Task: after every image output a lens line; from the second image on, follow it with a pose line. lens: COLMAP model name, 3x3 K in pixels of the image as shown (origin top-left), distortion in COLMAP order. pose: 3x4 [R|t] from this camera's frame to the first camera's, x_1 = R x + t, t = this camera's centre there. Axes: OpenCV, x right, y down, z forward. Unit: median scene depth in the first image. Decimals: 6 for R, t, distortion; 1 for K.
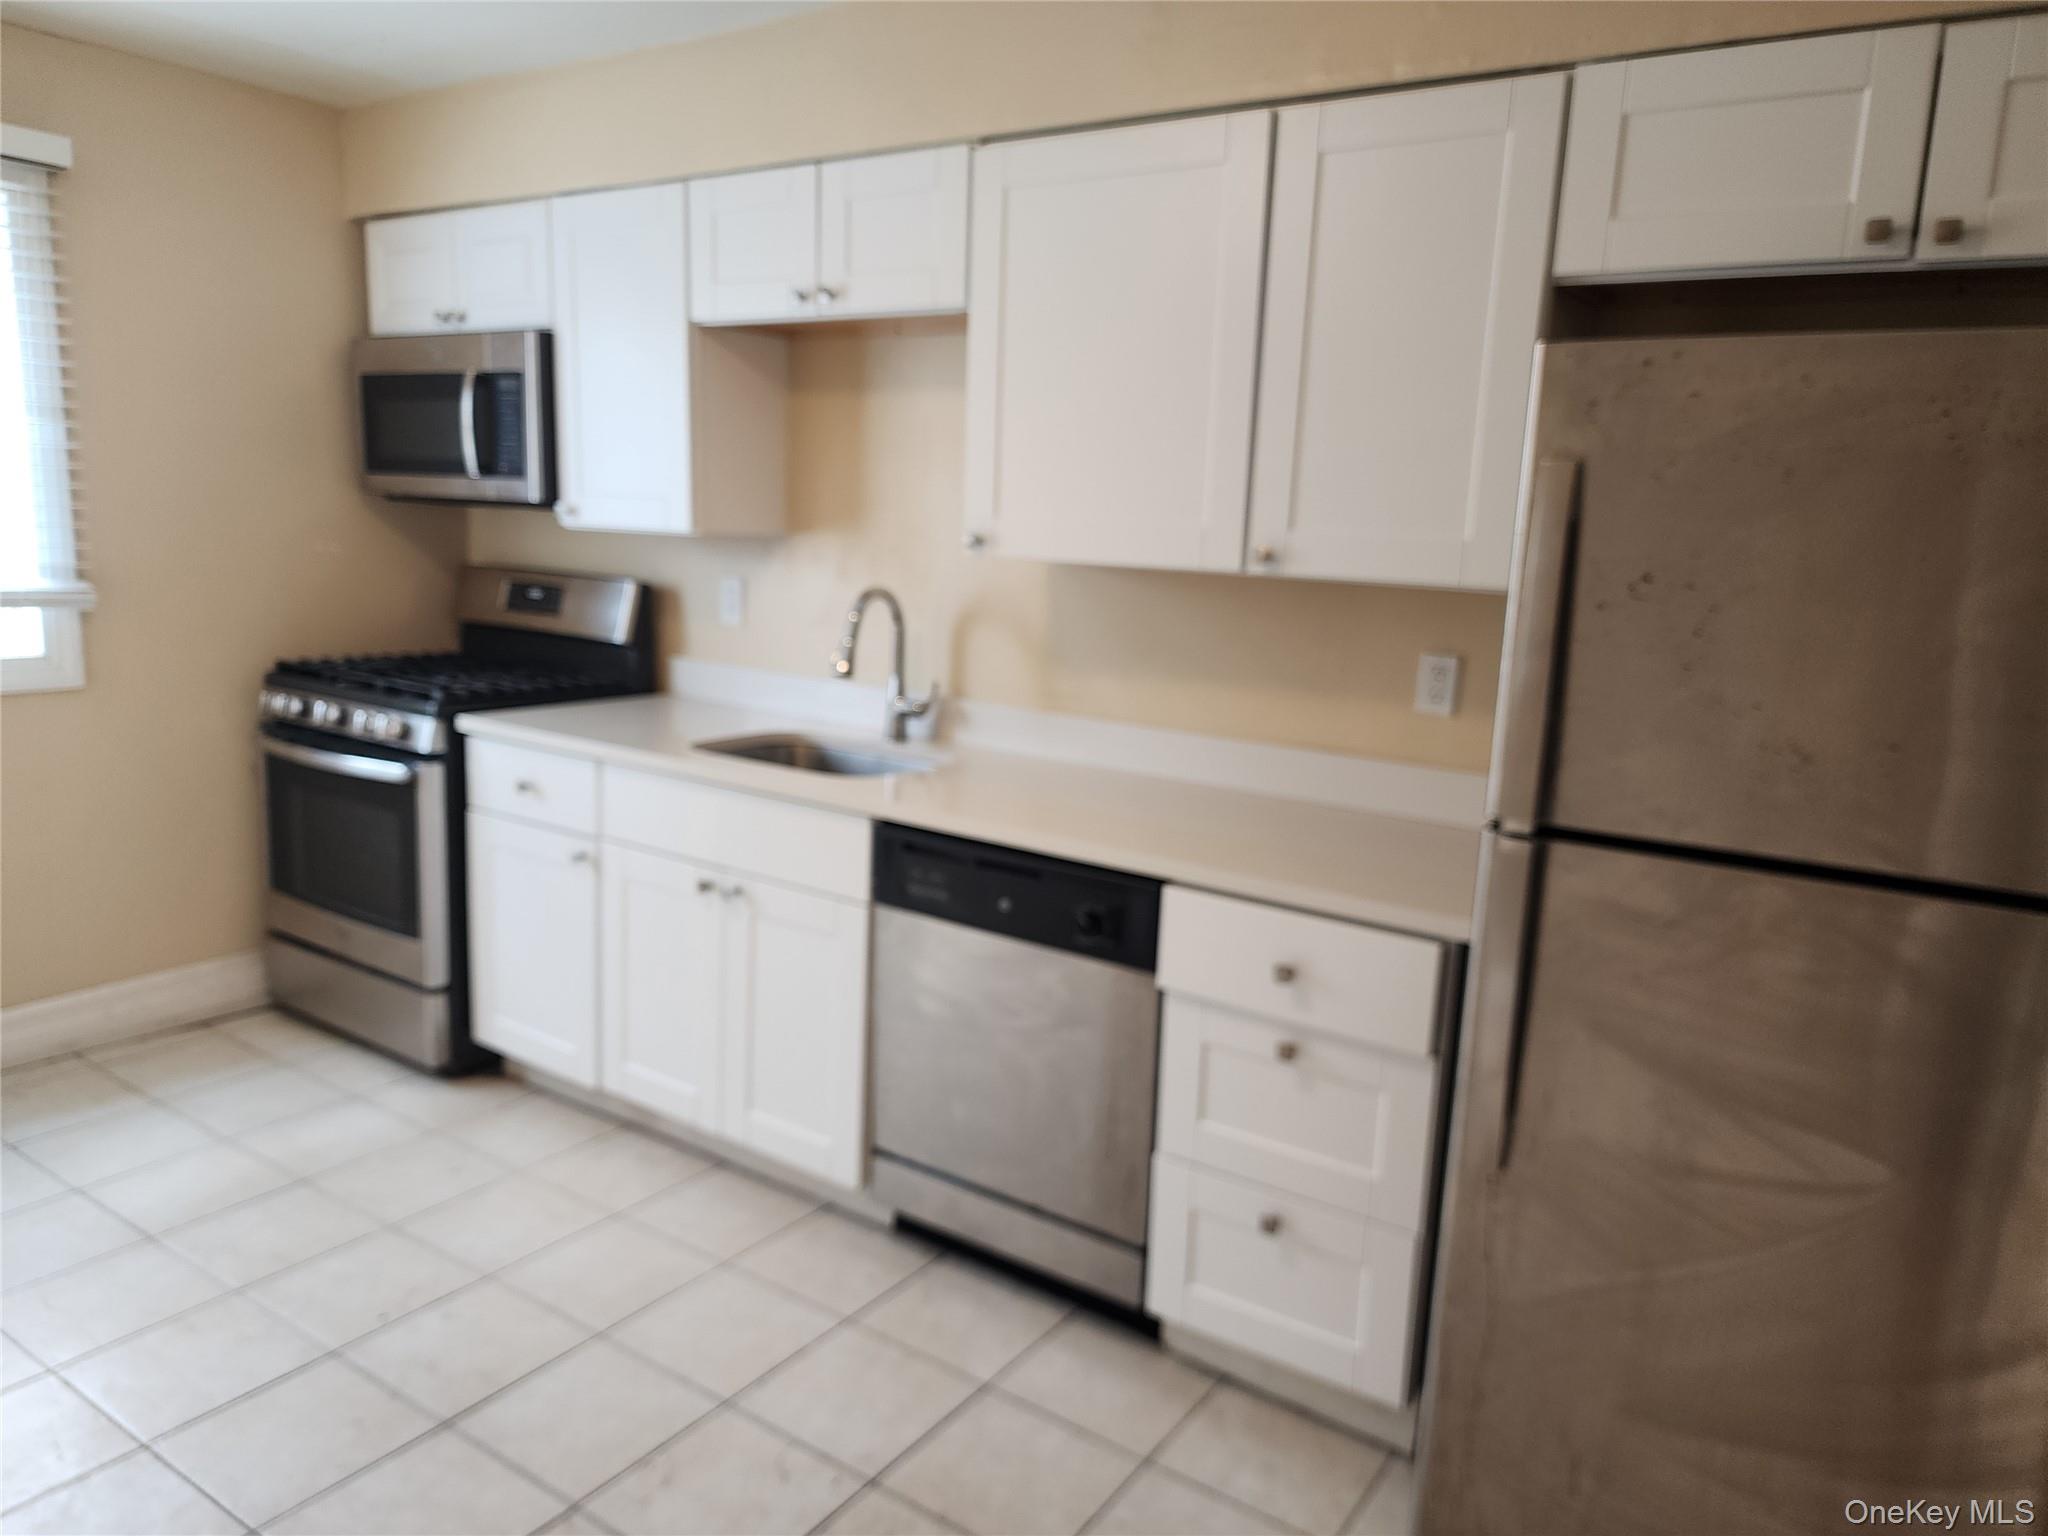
lens RADIAL K [[1405.1, 0, 1024.0], [0, 1405.1, 768.0], [0, 0, 1]] dist [0.005933, -0.021829]
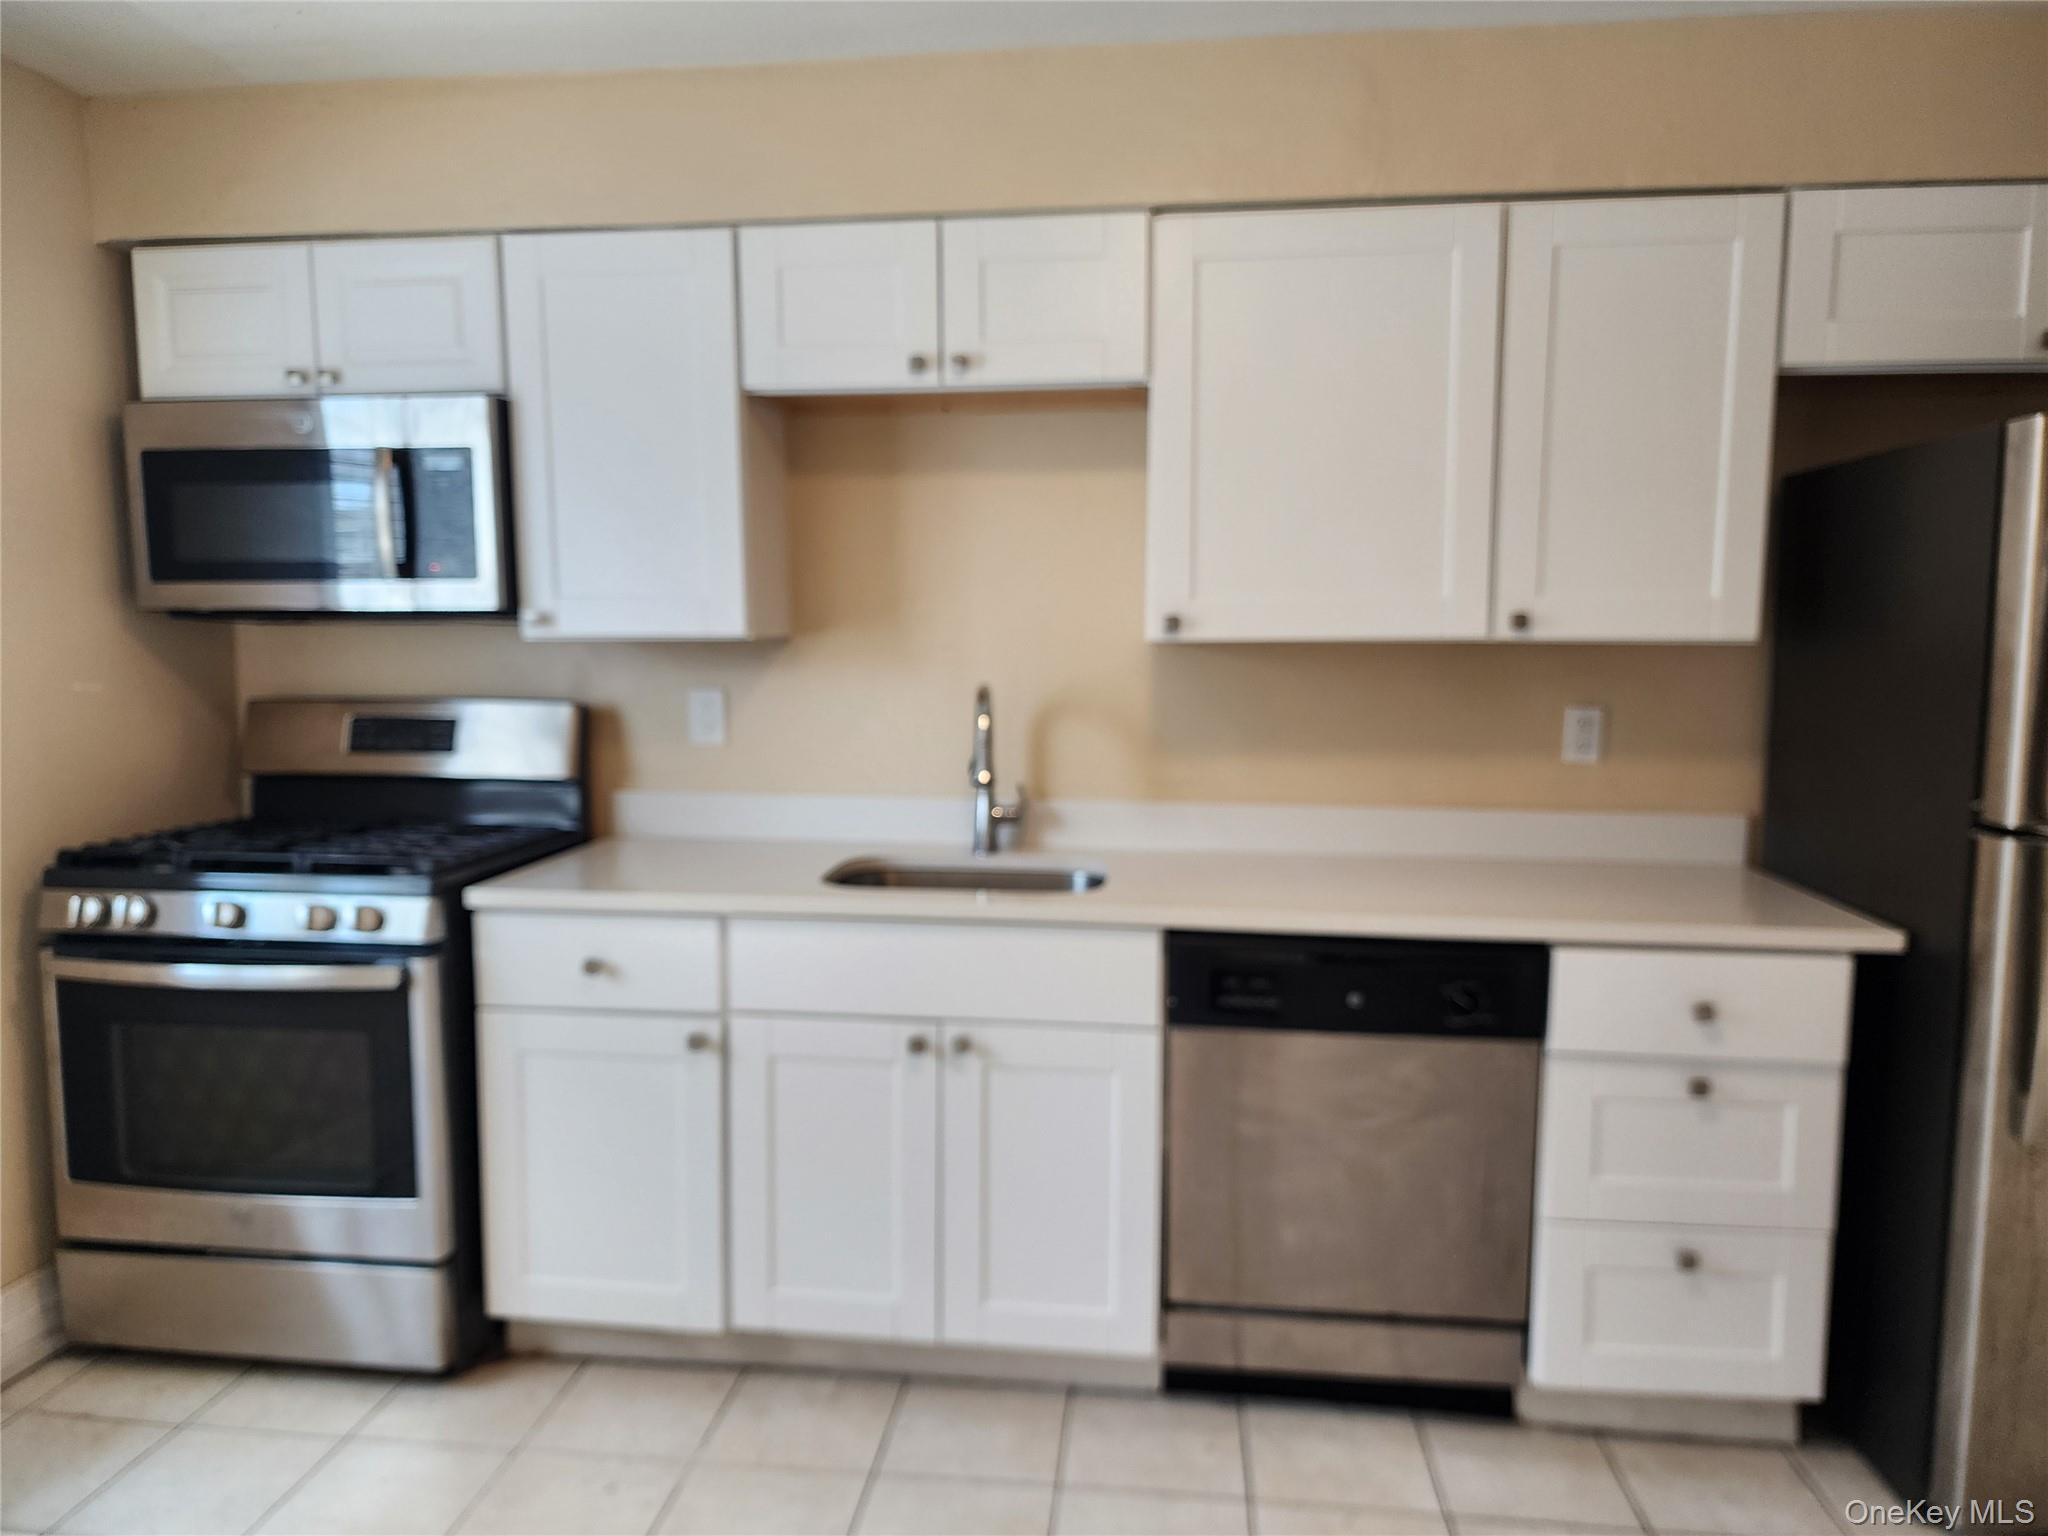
lens RADIAL K [[1385.1, 0, 1024.0], [0, 1385.1, 768.0], [0, 0, 1]] dist [-0.006096, -0.002167]
pose [[0.888857, -0.090260, 0.449206, -0.495225], [0.120952, 0.991851, -0.040038, -0.037498], [-0.441931, 0.089921, 0.892531, 0.204068]]
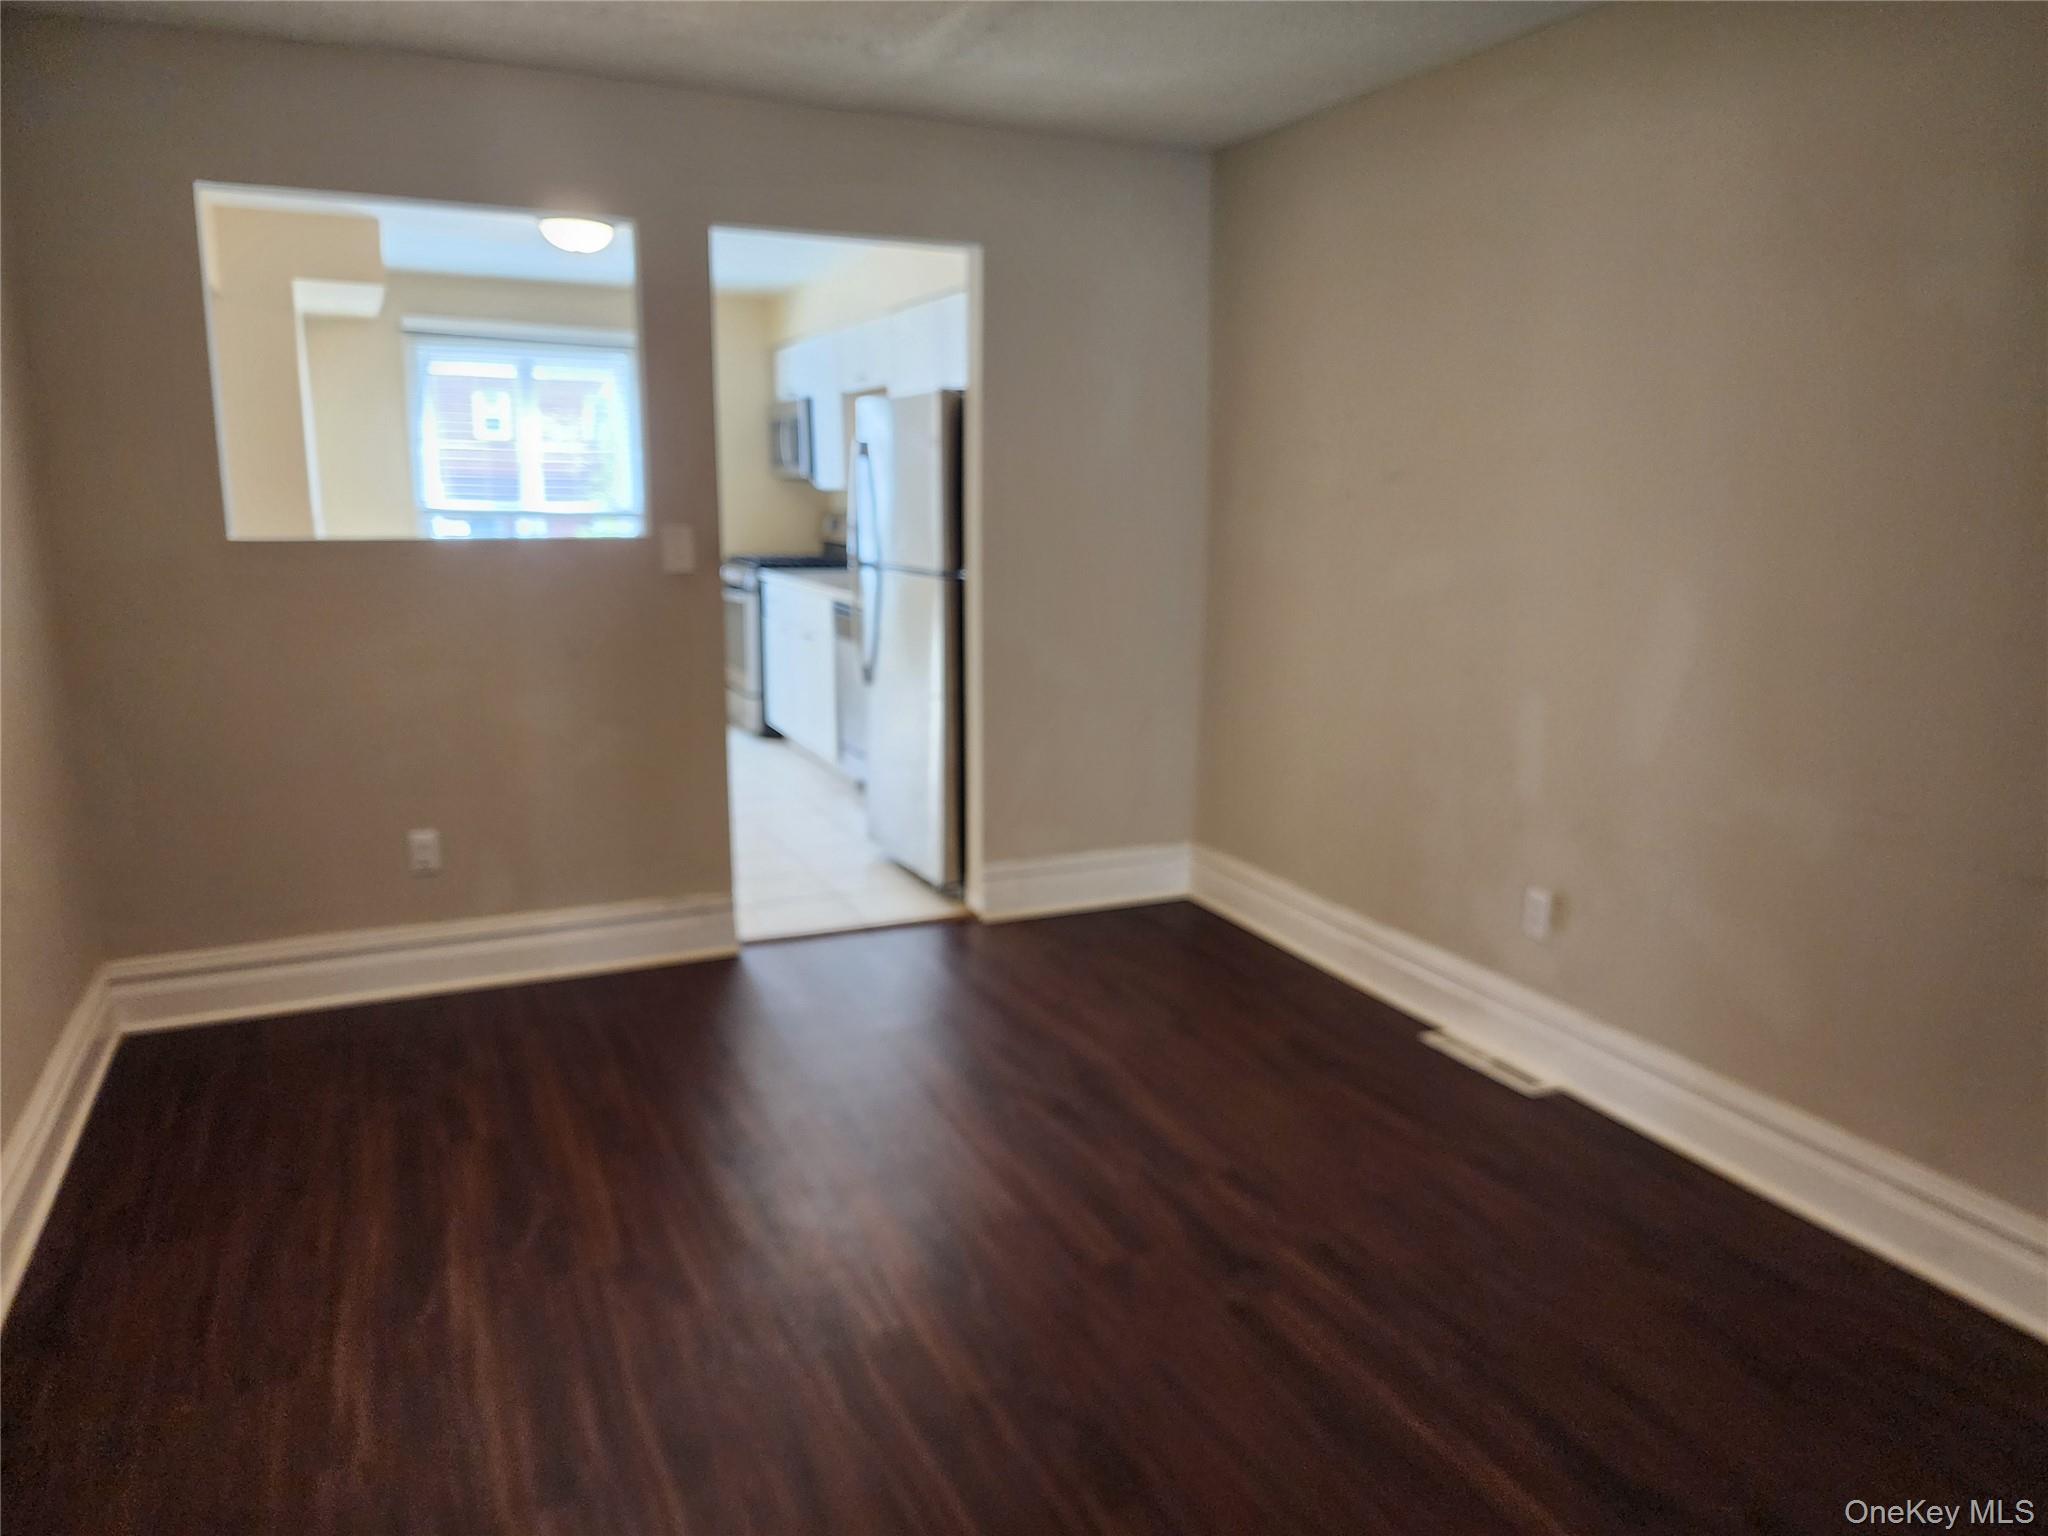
lens RADIAL K [[1377.1, 0, 1024.0], [0, 1377.1, 768.0], [0, 0, 1]] dist [0.089428, -0.068262]
pose [[0.858017, 0.069728, -0.508867, 1.197511], [-0.066037, 0.997495, 0.025336, 0.205300], [0.509359, 0.011866, 0.860473, -0.754132]]
